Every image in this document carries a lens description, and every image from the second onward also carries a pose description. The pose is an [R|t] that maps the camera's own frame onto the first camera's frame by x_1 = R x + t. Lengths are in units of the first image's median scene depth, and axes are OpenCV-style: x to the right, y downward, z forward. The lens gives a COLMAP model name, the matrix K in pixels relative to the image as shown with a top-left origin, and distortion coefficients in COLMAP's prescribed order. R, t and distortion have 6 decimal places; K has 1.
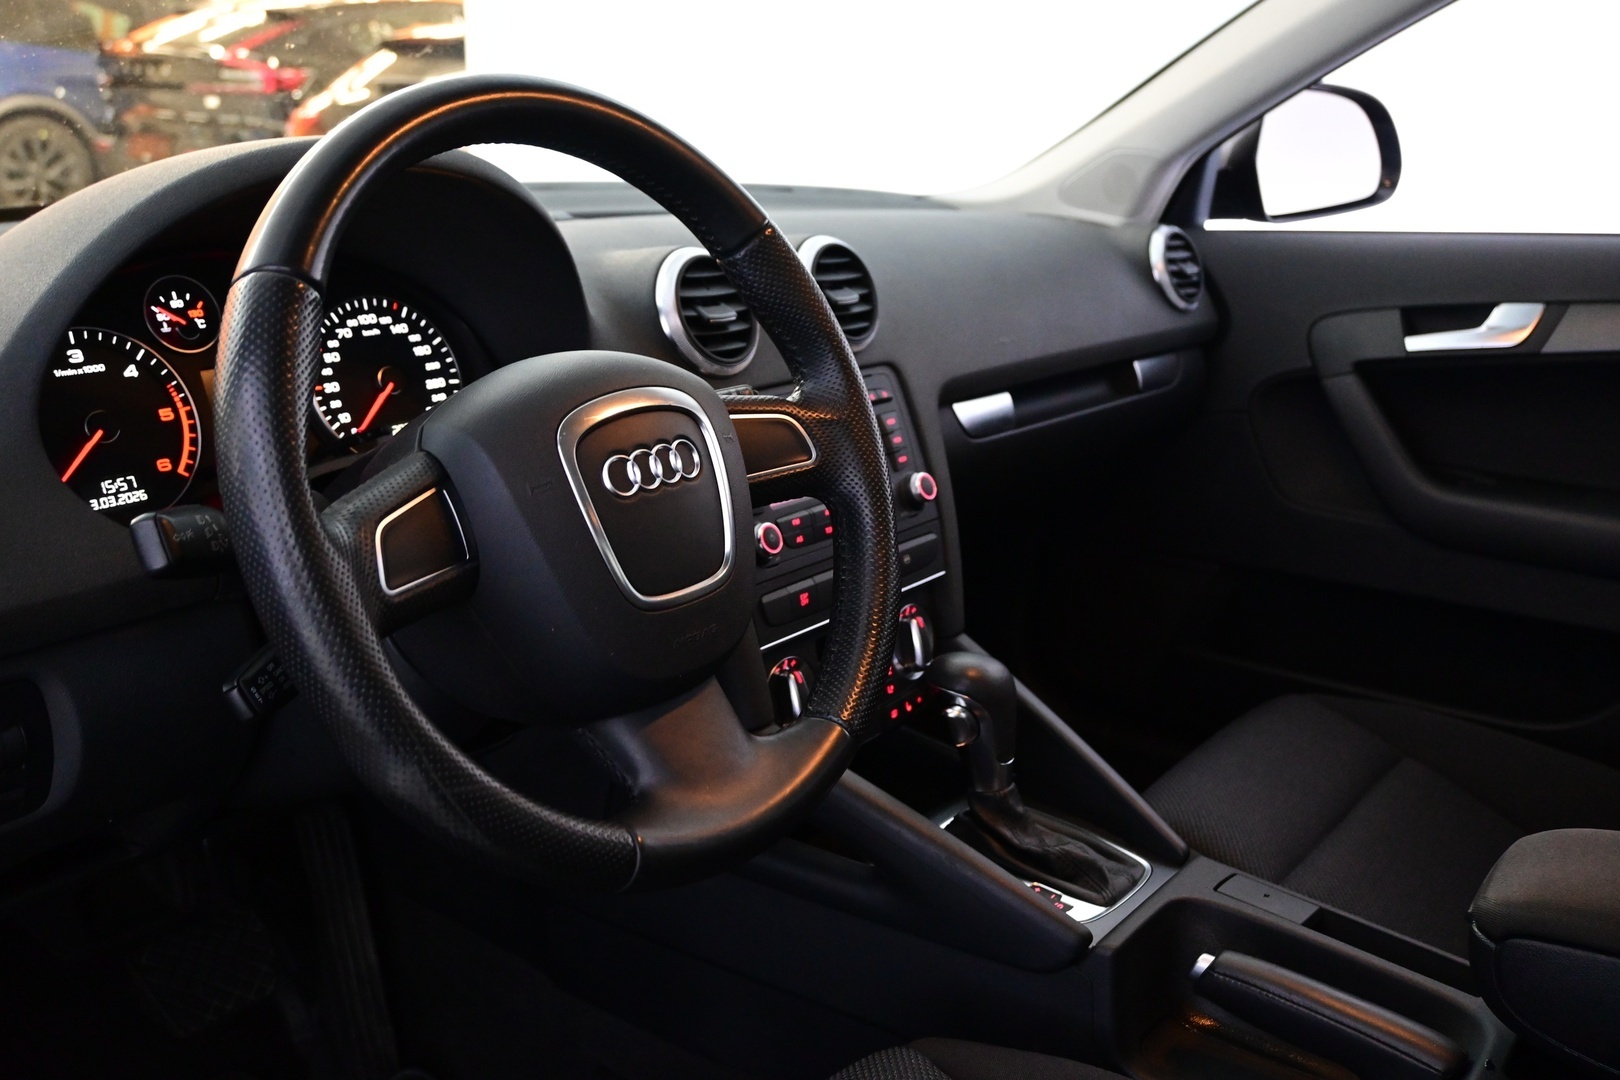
lens RADIAL K [[1525.3, 0, 810.0], [0, 1525.3, 540.0], [0, 0, 1]] dist [-0.001260, -0.000548]
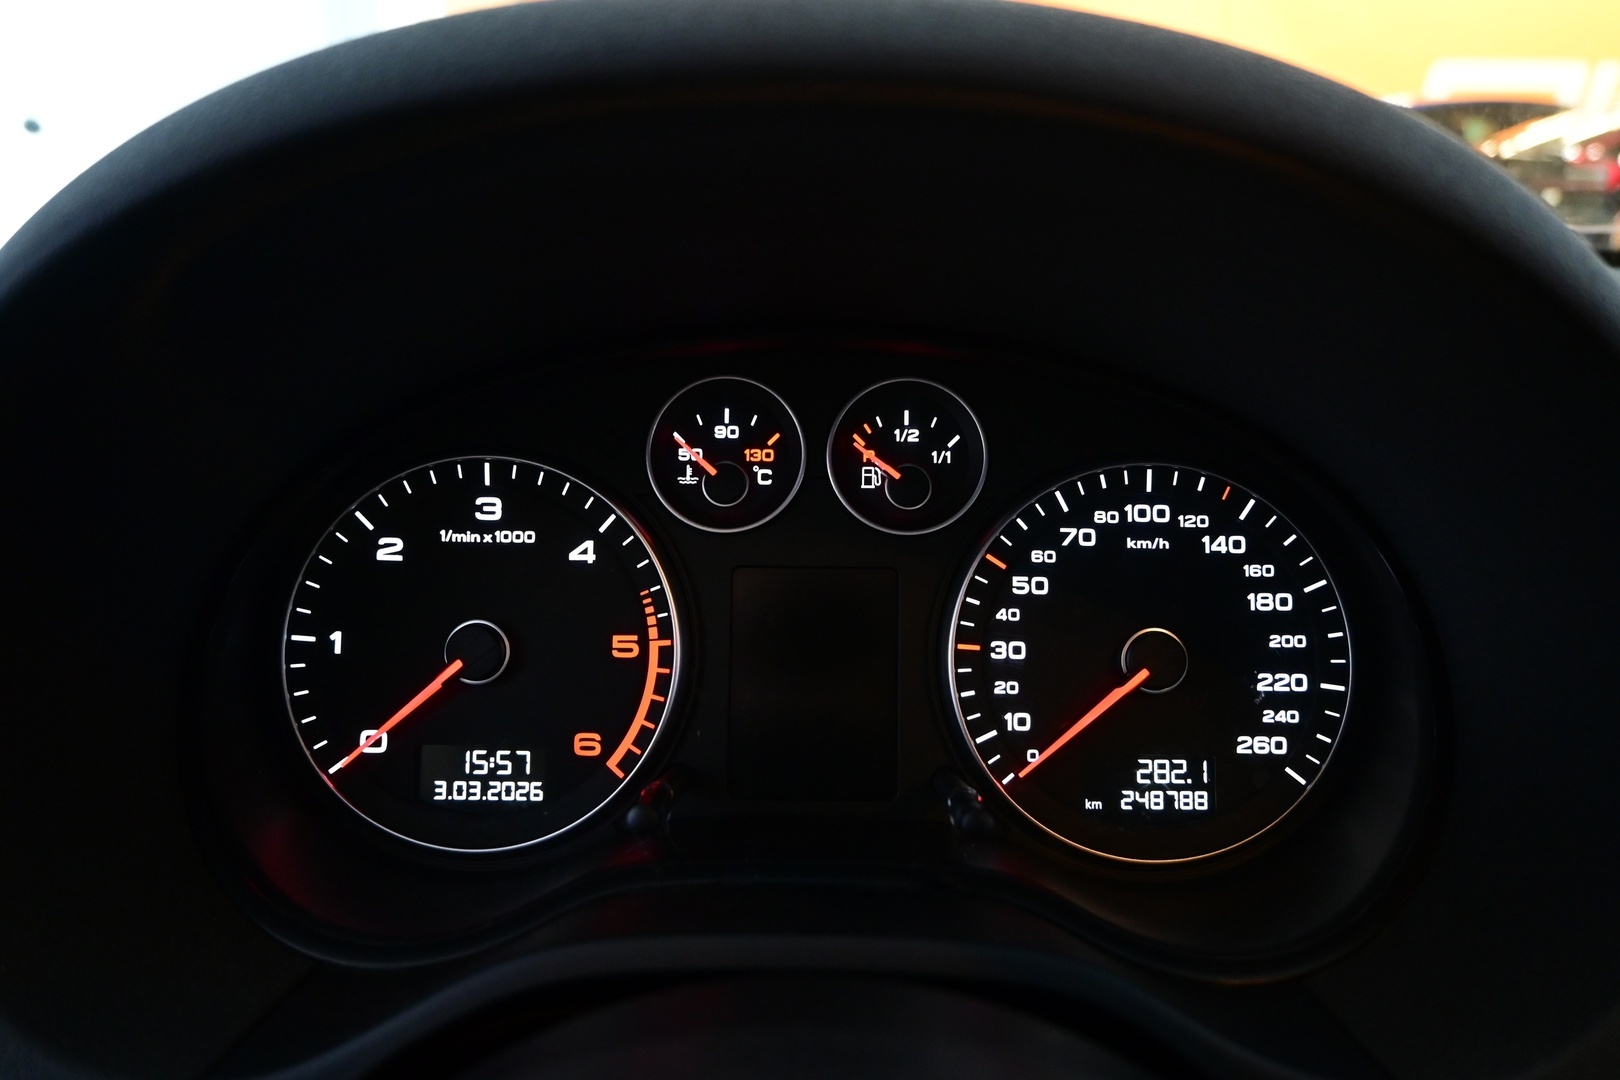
lens RADIAL K [[1212.4, 0, 810.0], [0, 1212.4, 540.0], [0, 0, 1]] dist [-0.003435, -0.001596]
pose [[0.600276, 0.206716, -0.772617, -0.073131], [-0.220280, 0.971390, 0.088755, -0.147071], [0.768860, 0.116914, 0.628638, 0.701669]]
